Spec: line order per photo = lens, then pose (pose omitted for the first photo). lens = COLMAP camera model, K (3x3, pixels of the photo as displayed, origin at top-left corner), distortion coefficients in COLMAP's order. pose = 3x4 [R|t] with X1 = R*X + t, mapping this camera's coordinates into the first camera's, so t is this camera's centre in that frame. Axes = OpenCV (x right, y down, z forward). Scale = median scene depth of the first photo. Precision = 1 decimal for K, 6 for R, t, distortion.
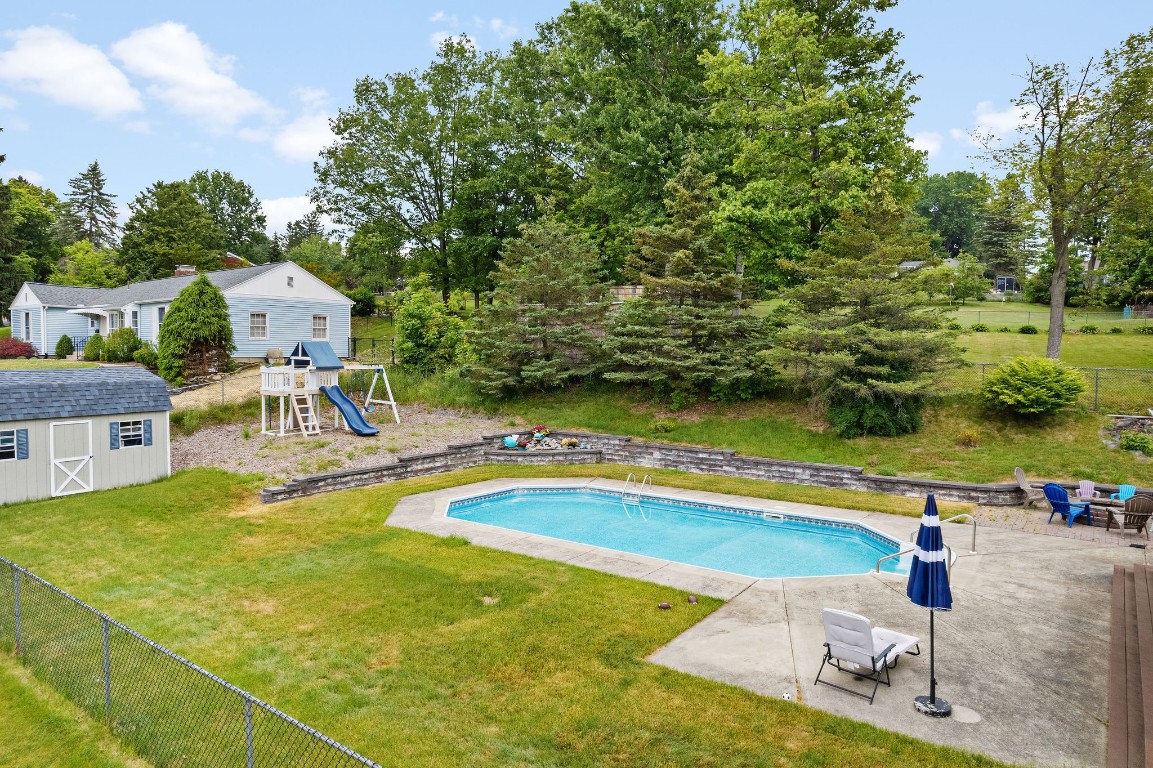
lens RADIAL K [[728.2, 0, 576.5], [0, 728.2, 384.0], [0, 0, 1]] dist [-0.074797, 0.067352]
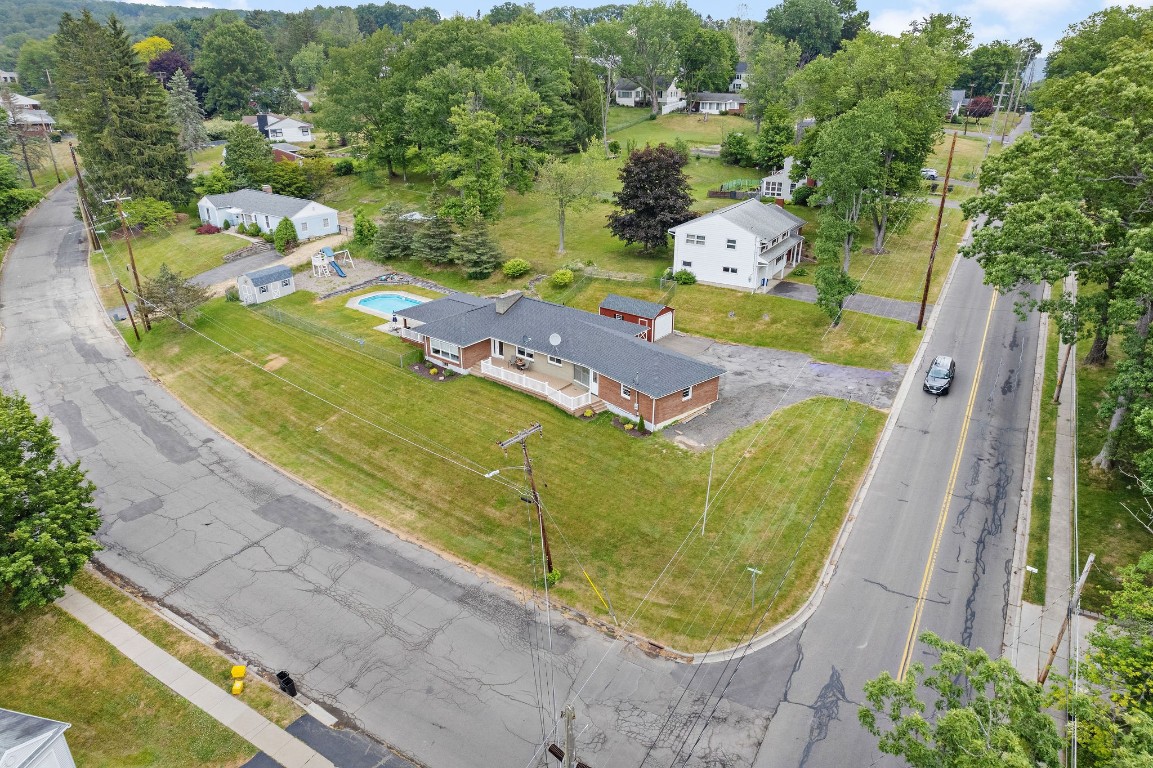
lens RADIAL K [[728.2, 0, 576.5], [0, 728.2, 384.0], [0, 0, 1]] dist [-0.074797, 0.067352]
pose [[0.999540, 0.010240, -0.028532, 0.847403], [0.000898, 0.930801, 0.365526, -0.645159], [0.030300, -0.365384, 0.930364, -2.169142]]
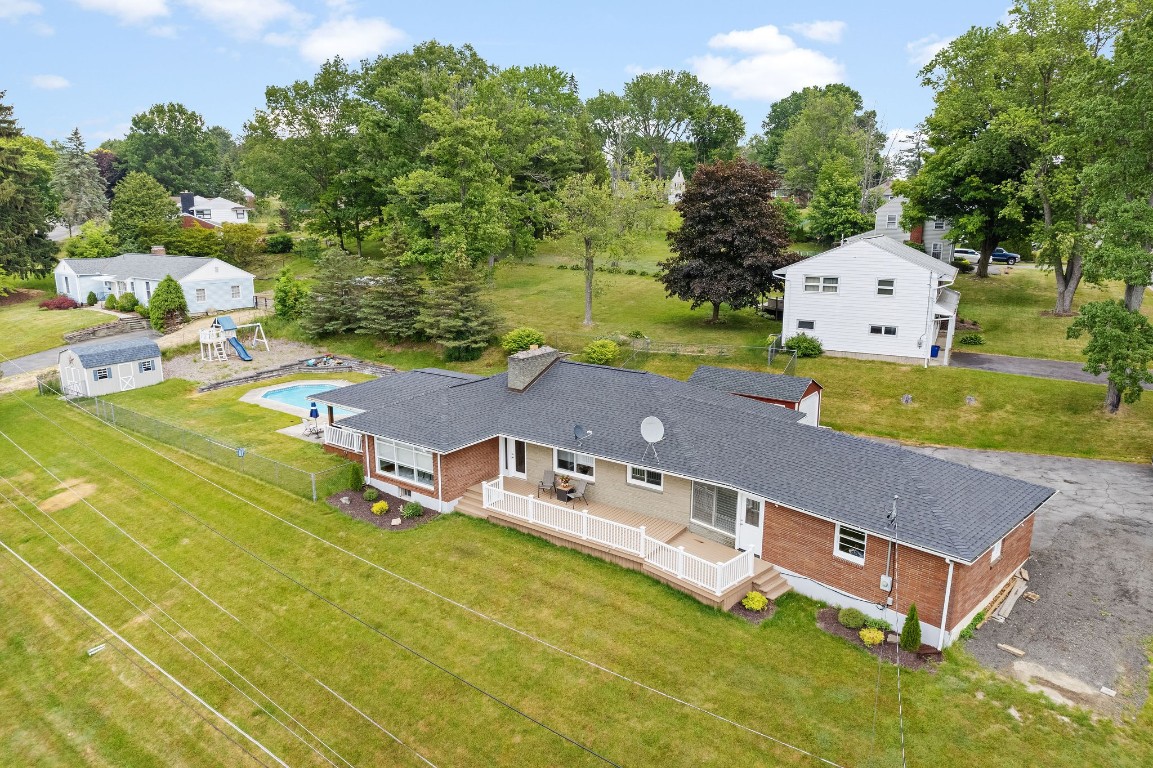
lens RADIAL K [[728.2, 0, 576.5], [0, 728.2, 384.0], [0, 0, 1]] dist [-0.074797, 0.067352]
pose [[0.999824, -0.006382, 0.017651, 0.611787], [0.003051, 0.983177, 0.182628, -0.231417], [-0.018520, -0.182542, 0.983024, -1.093404]]
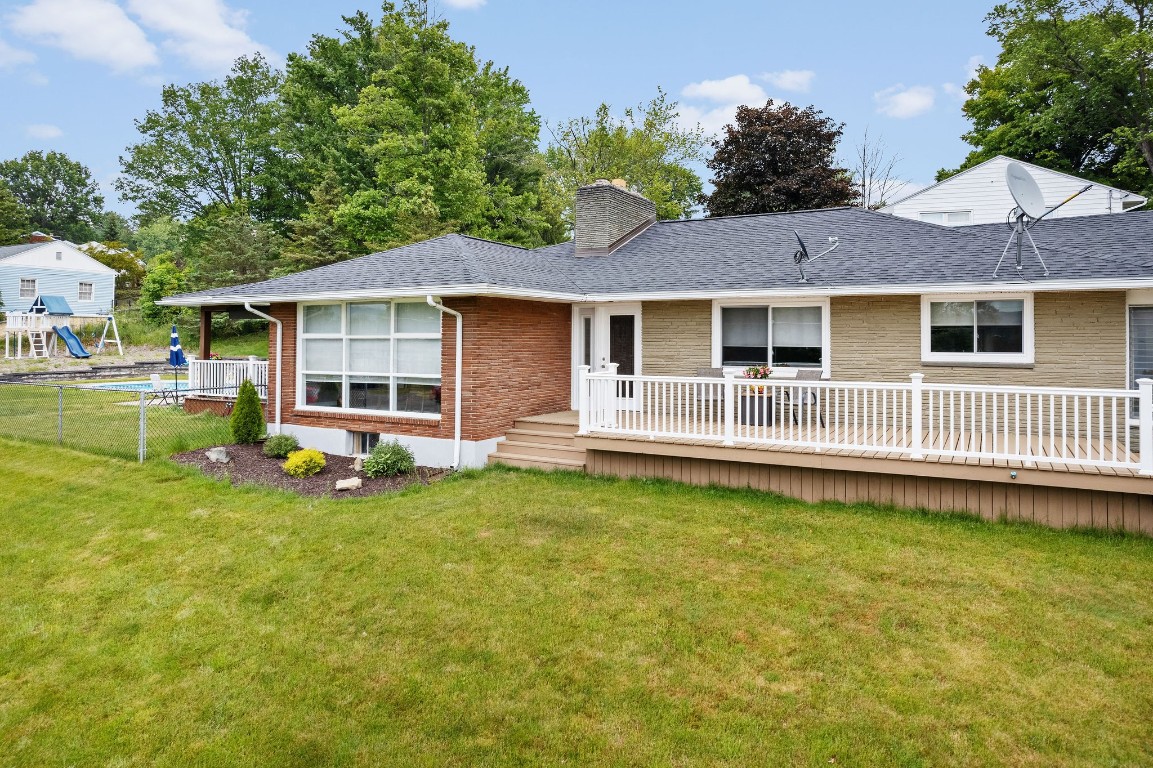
lens RADIAL K [[749.5, 0, 572.7], [0, 749.5, 326.5], [0, 0, 1]] dist [-0.078869, 0.079407]
pose [[0.991666, 0.000639, 0.128833, 0.440940], [0.007130, 0.998183, -0.059829, 0.089497], [-0.128637, 0.060249, 0.989860, -0.537249]]
